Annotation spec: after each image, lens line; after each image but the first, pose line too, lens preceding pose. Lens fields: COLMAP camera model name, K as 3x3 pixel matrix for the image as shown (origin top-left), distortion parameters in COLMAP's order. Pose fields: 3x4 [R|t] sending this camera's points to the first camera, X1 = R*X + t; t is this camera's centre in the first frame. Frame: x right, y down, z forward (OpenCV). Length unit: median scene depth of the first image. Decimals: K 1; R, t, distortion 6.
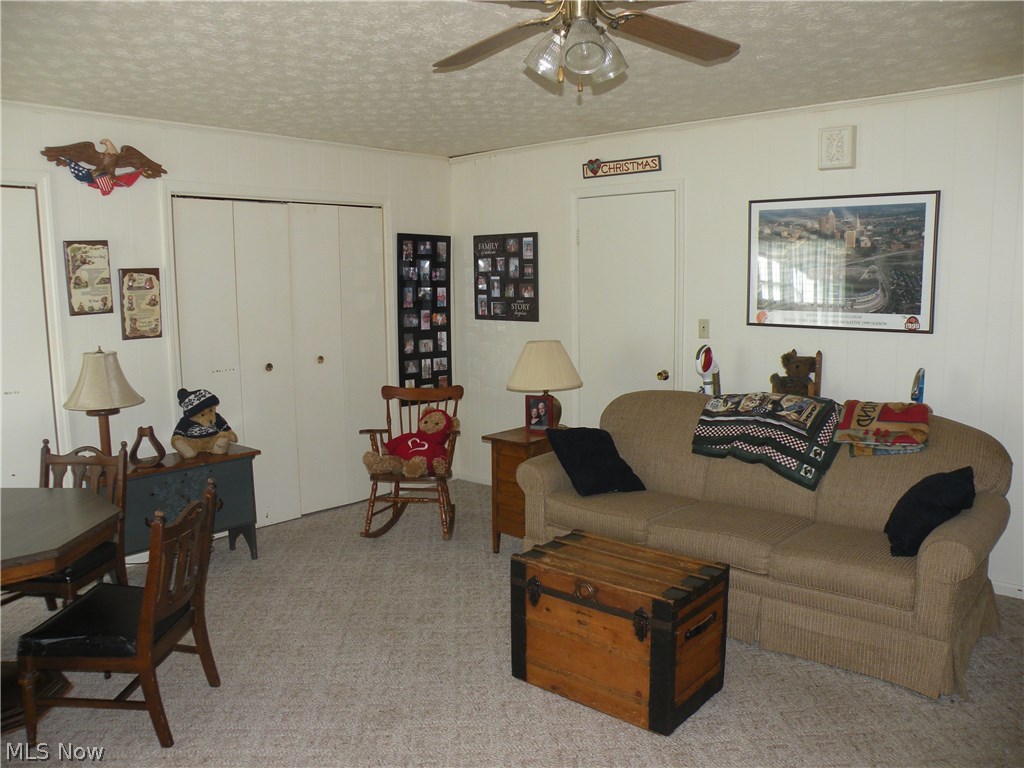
lens RADIAL K [[809.2, 0, 512.0], [0, 809.2, 384.0], [0, 0, 1]] dist [-0.166287, 0.146687]
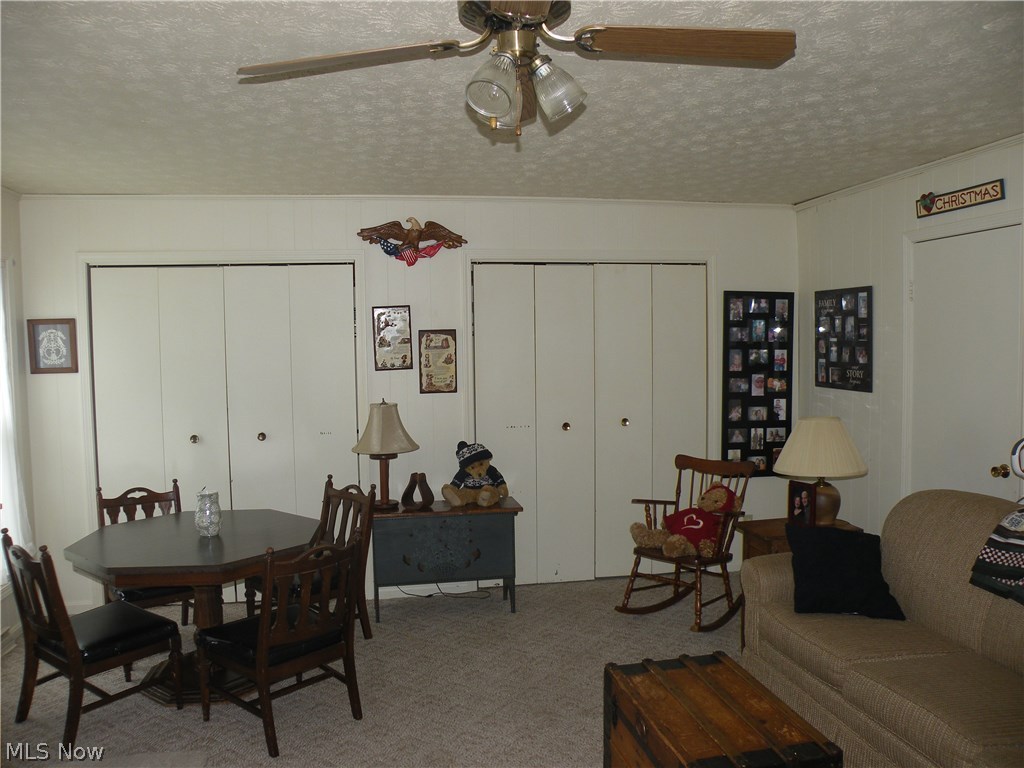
lens RADIAL K [[809.2, 0, 512.0], [0, 809.2, 384.0], [0, 0, 1]] dist [-0.166287, 0.146687]
pose [[0.785027, 0.034873, -0.618480, 0.274881], [-0.075056, 0.996413, -0.039084, -0.029660], [0.614898, 0.077103, 0.784828, 0.150383]]
